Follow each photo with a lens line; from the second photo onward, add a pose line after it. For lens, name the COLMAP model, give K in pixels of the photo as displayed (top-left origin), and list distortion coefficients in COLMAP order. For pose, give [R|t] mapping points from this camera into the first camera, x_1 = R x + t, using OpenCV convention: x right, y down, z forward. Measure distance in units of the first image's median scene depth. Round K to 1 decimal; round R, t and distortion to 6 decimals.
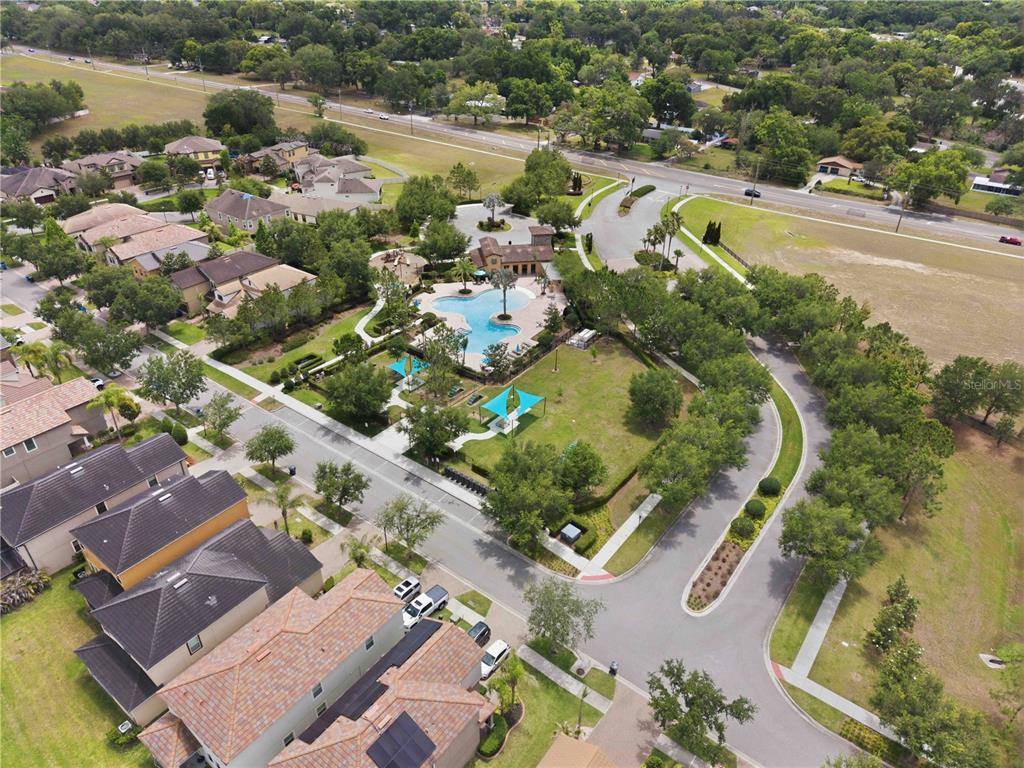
lens RADIAL K [[685.7, 0, 512.0], [0, 685.7, 384.0], [0, 0, 1]] dist [0.006888, -0.001300]
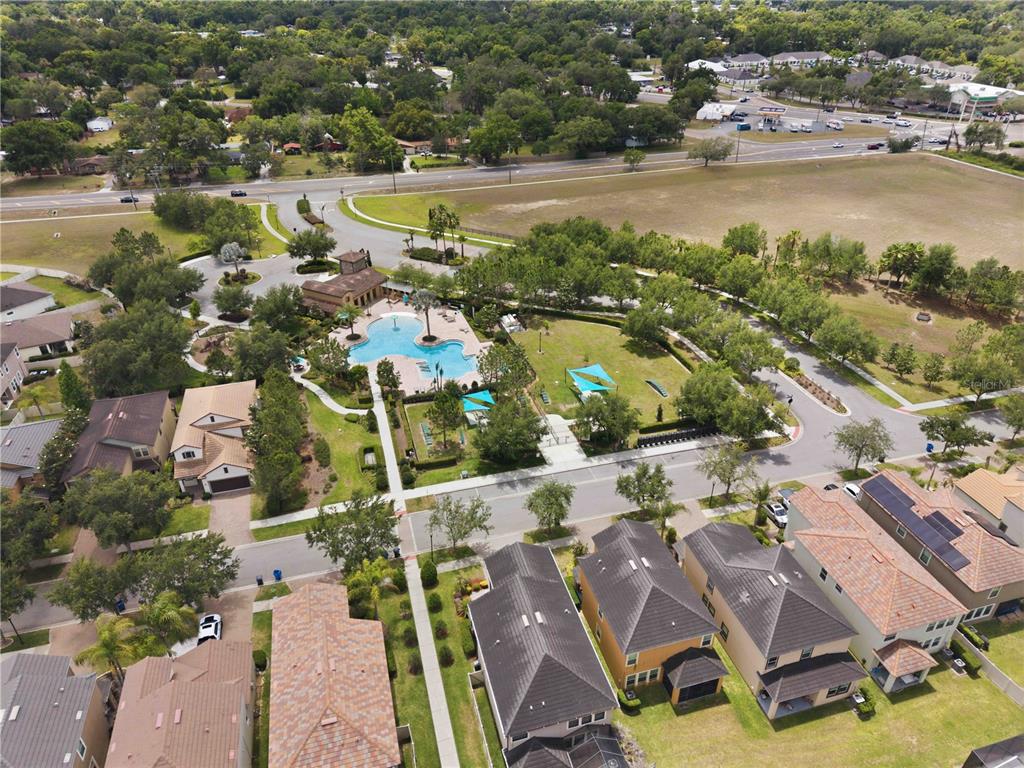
lens RADIAL K [[685.7, 0, 512.0], [0, 685.7, 384.0], [0, 0, 1]] dist [0.006888, -0.001300]
pose [[0.605368, -0.424604, 0.673231, -0.587591], [0.424791, 0.887647, 0.177863, -0.153068], [-0.673113, 0.178310, 0.717722, 0.205745]]
